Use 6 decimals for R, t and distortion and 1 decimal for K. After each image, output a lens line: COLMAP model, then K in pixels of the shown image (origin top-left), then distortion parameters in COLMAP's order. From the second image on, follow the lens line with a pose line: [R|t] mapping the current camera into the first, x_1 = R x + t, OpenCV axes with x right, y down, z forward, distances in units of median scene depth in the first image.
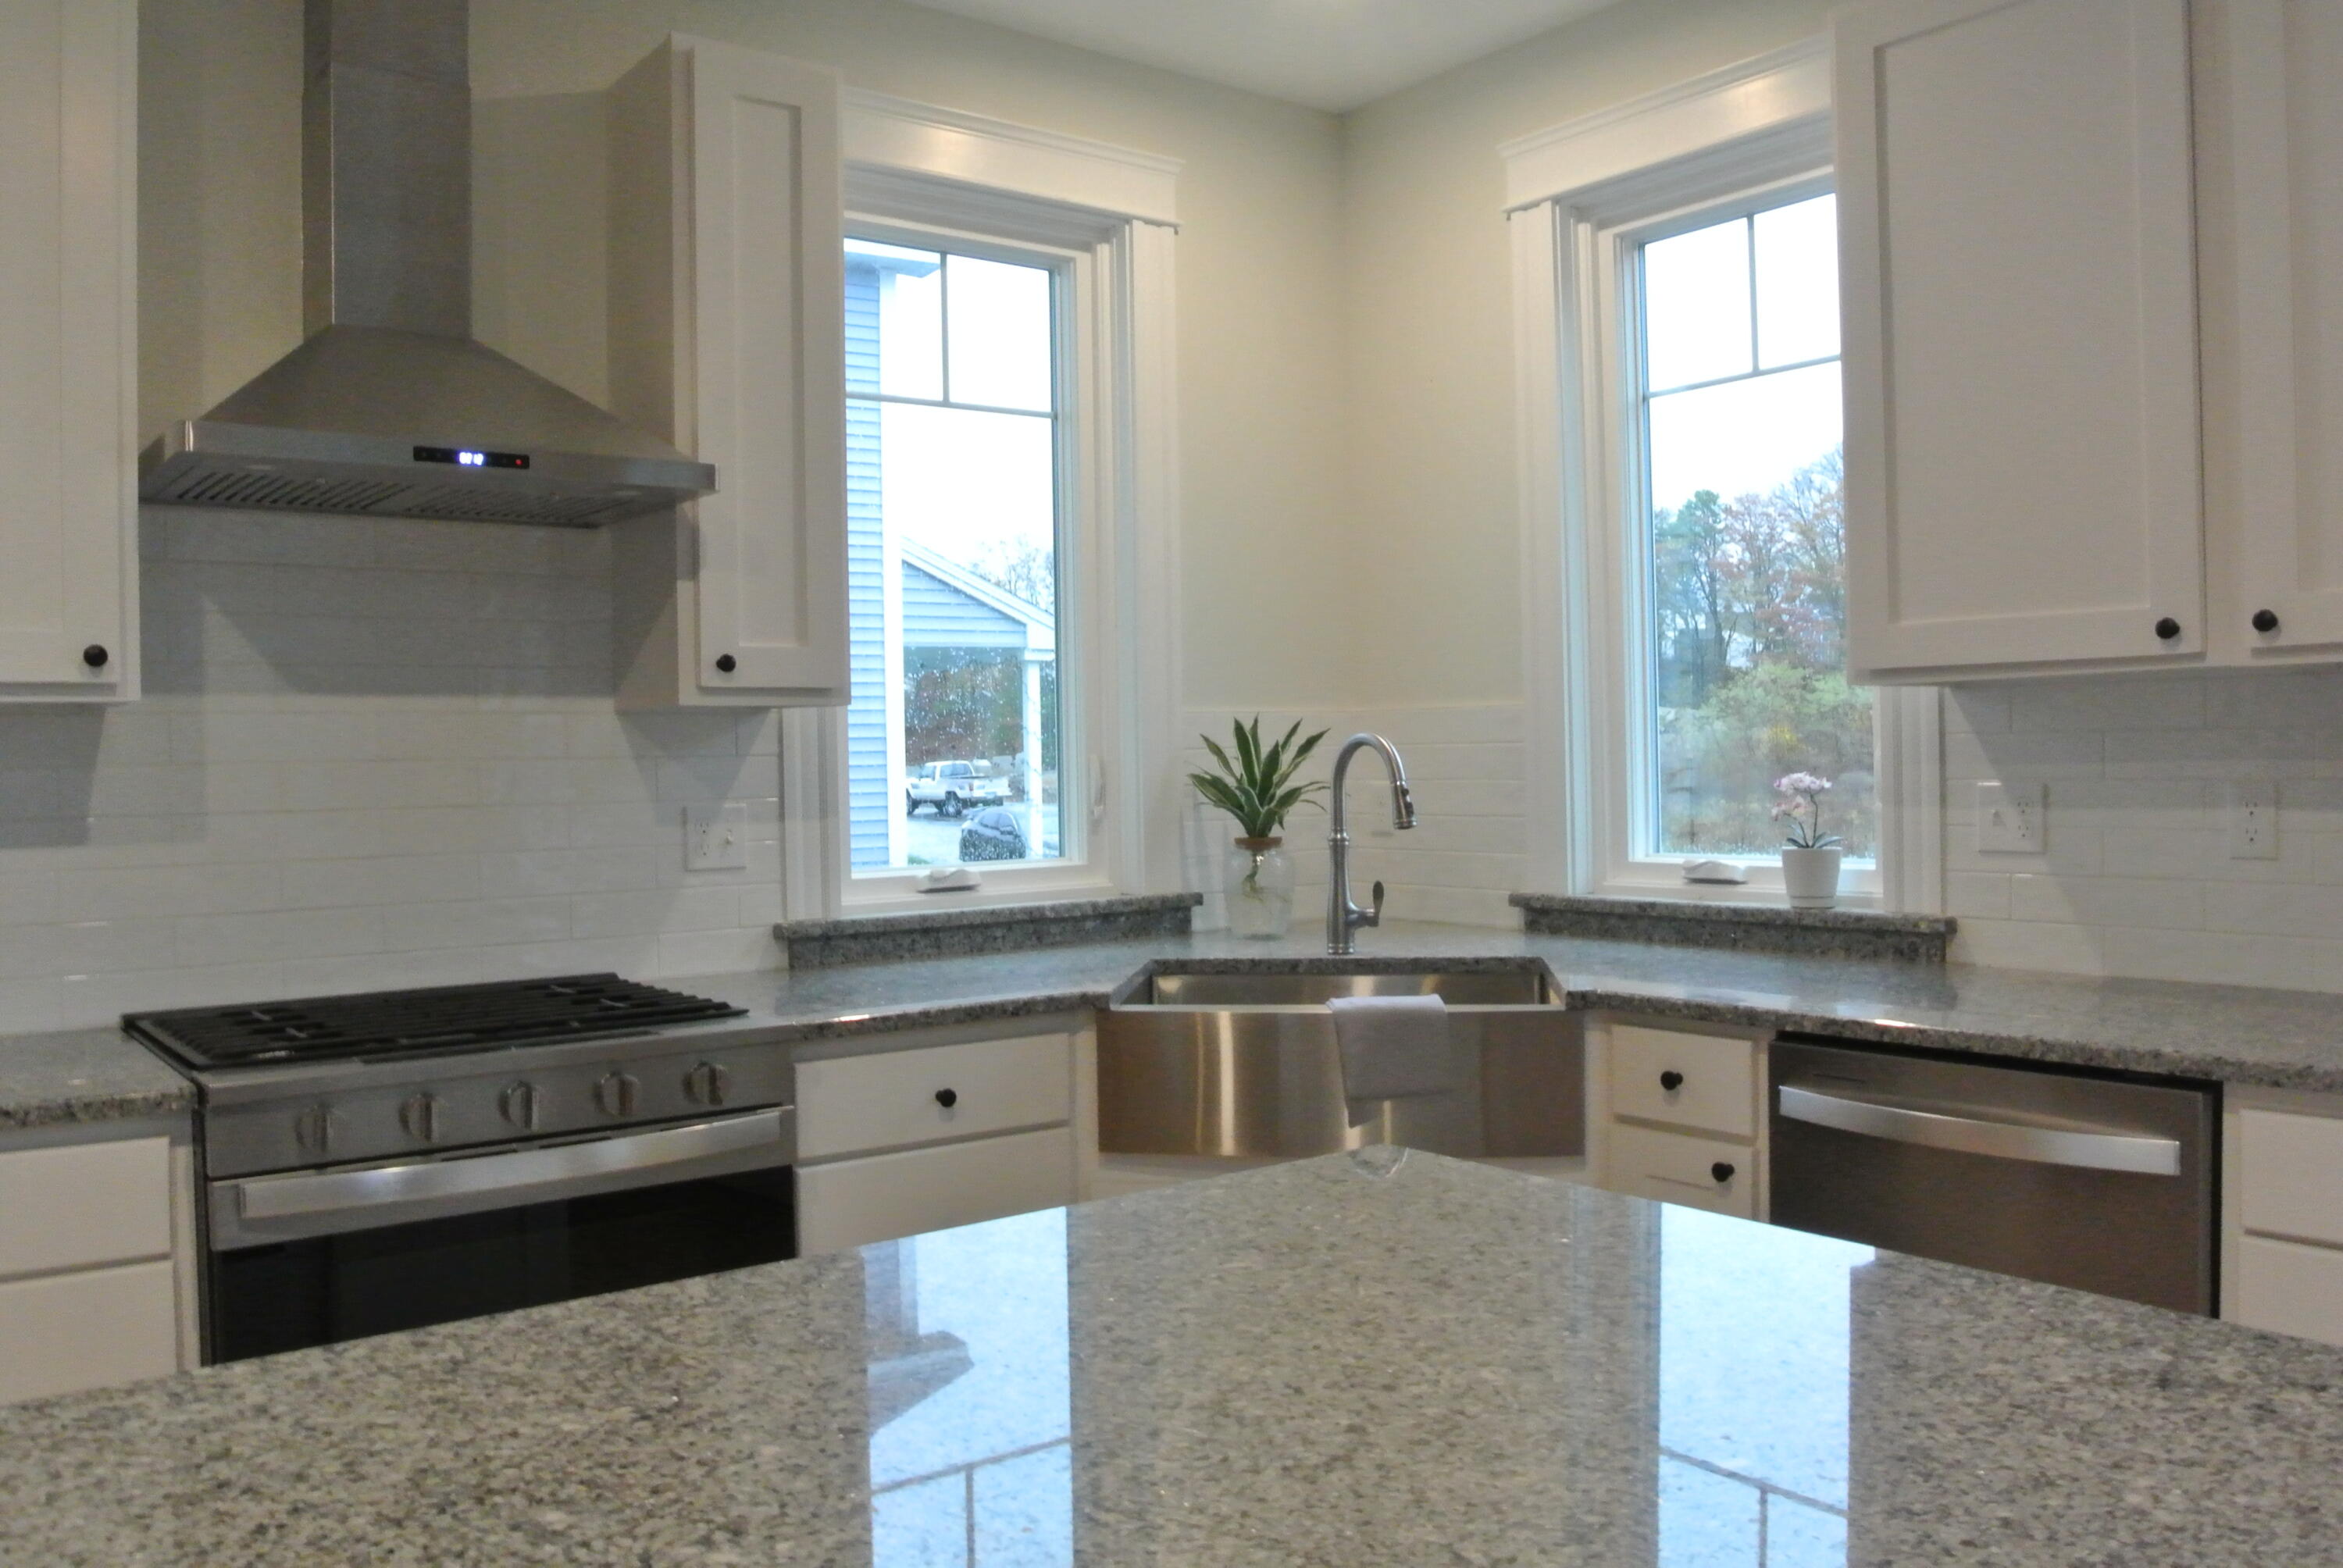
lens RADIAL K [[1854.8, 0, 1171.5], [0, 1854.8, 784.0], [0, 0, 1]] dist [-0.066419, 0.004390]
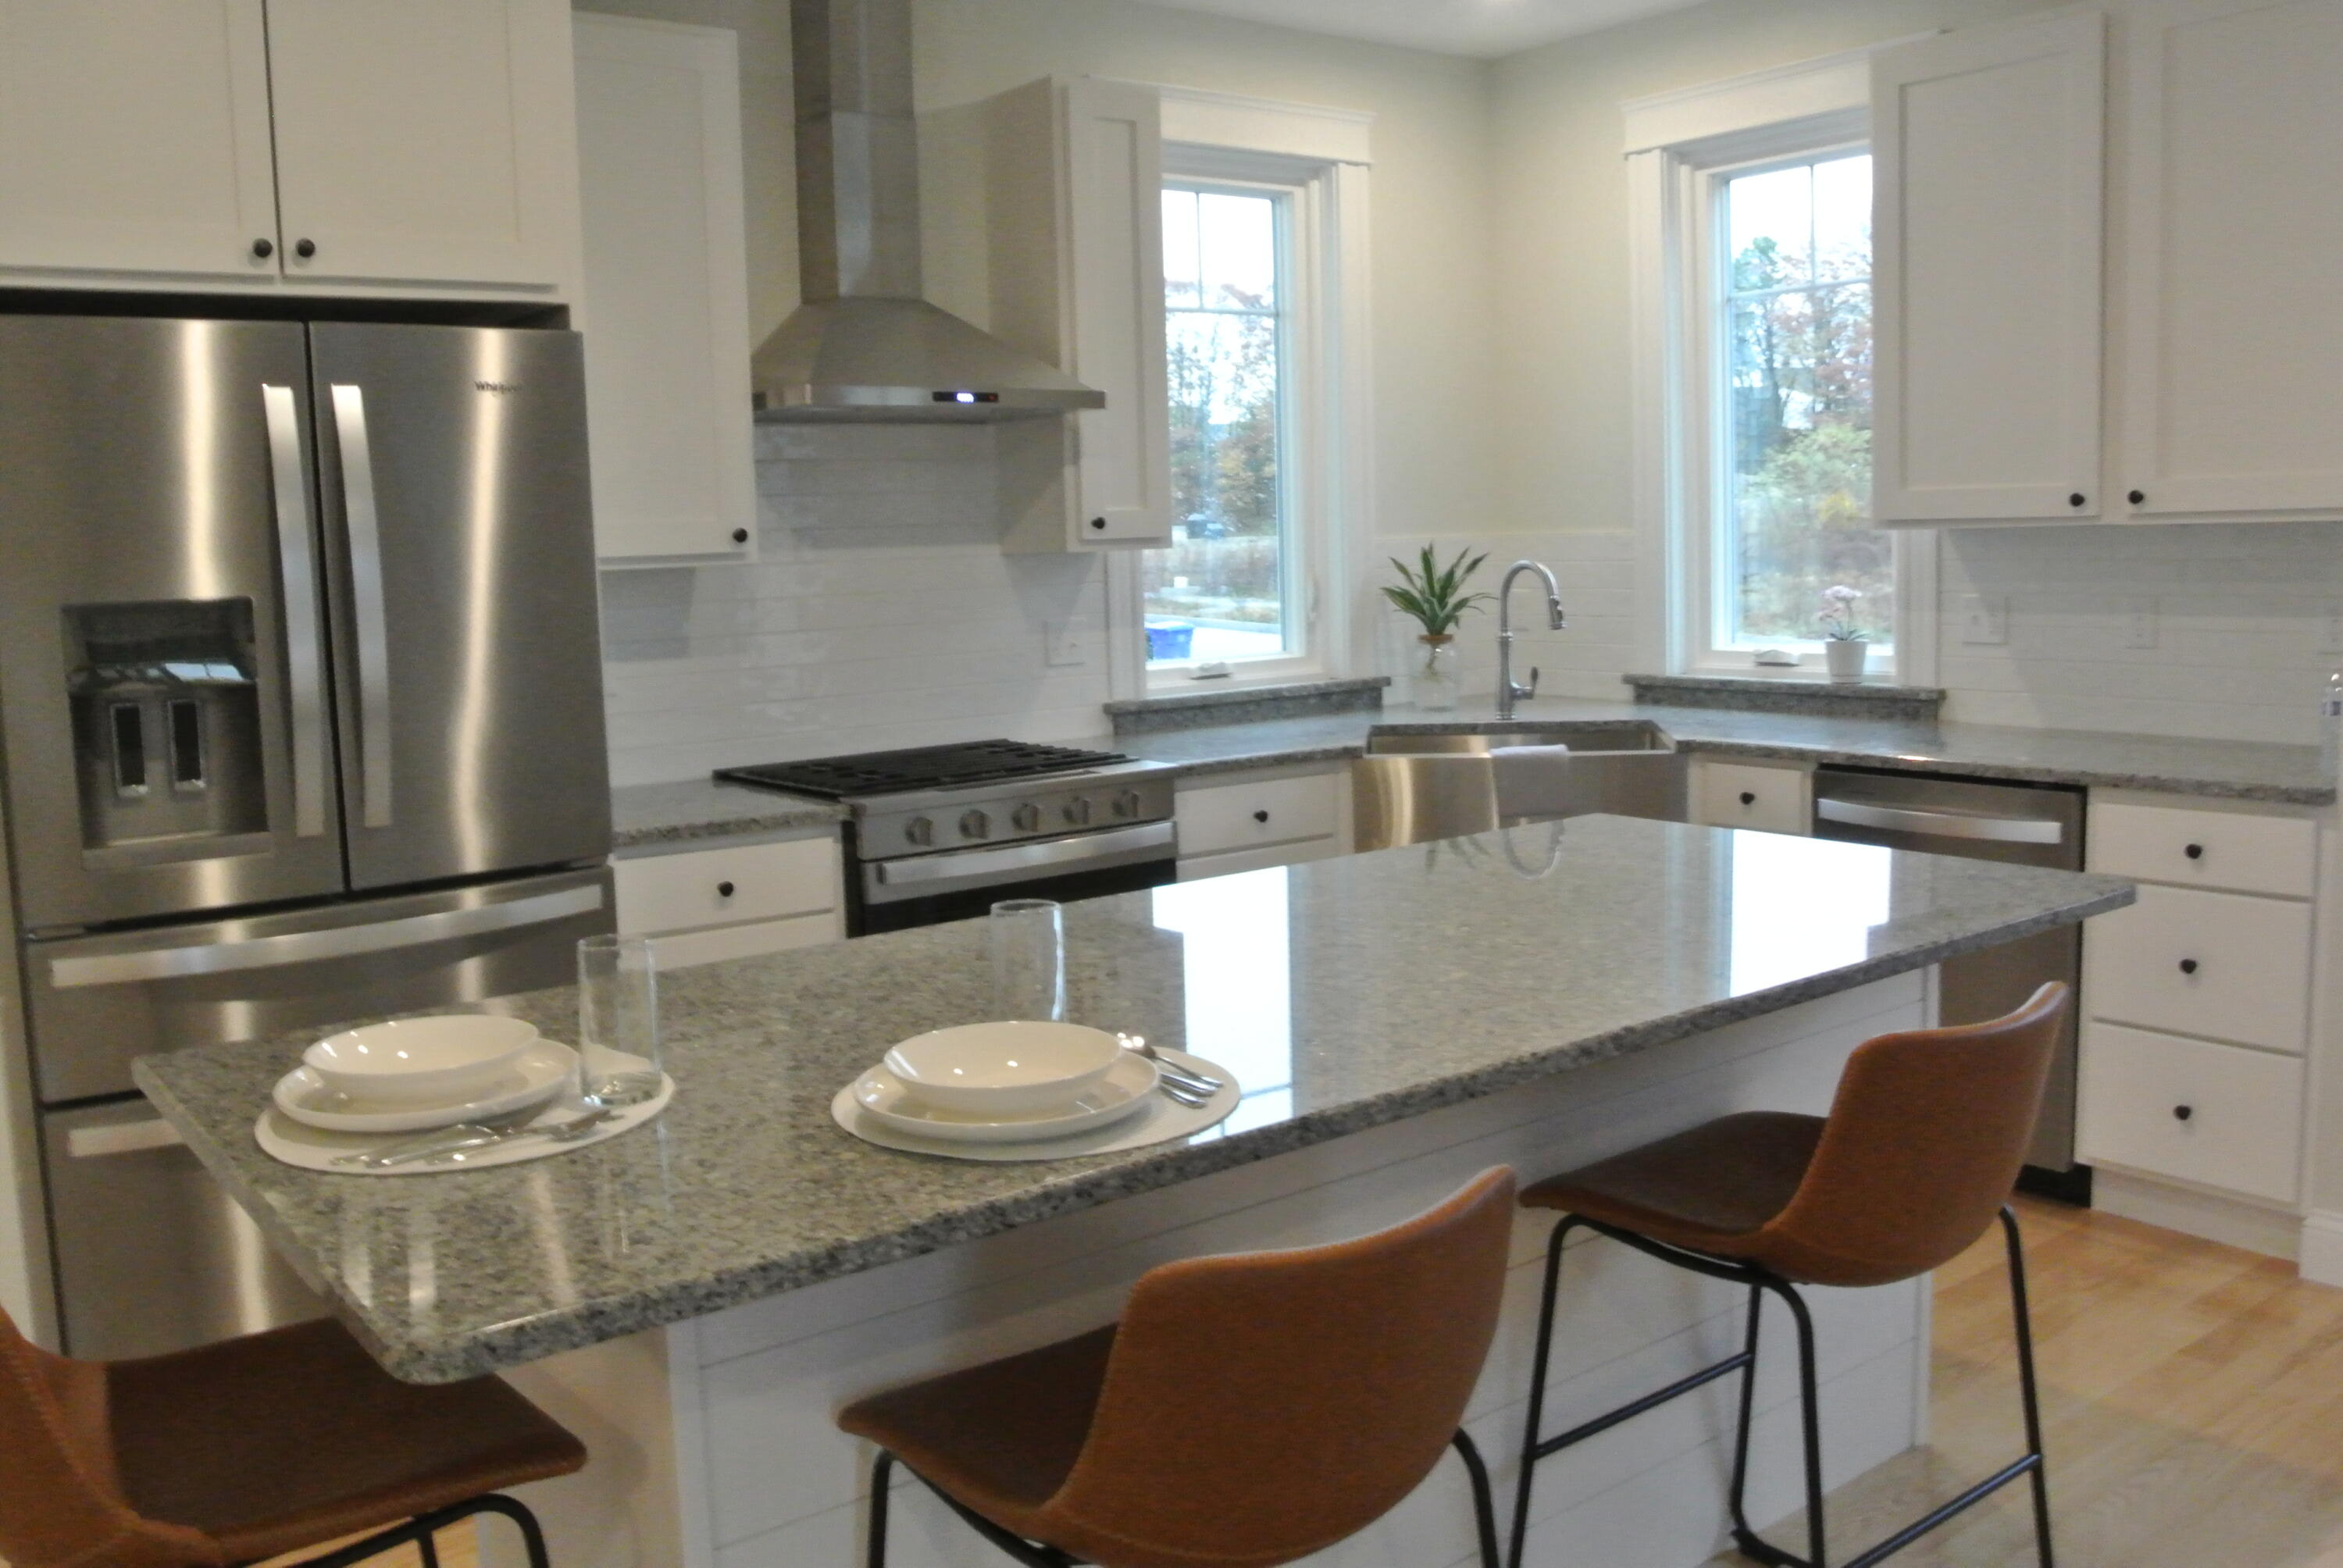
lens RADIAL K [[1979.6, 0, 1171.5], [0, 1979.6, 784.0], [0, 0, 1]] dist [-0.070873, 0.000965]
pose [[0.999877, -0.013232, -0.008420, -0.147406], [0.014094, 0.993593, 0.112136, -0.029642], [0.006882, -0.112241, 0.993657, -0.476438]]
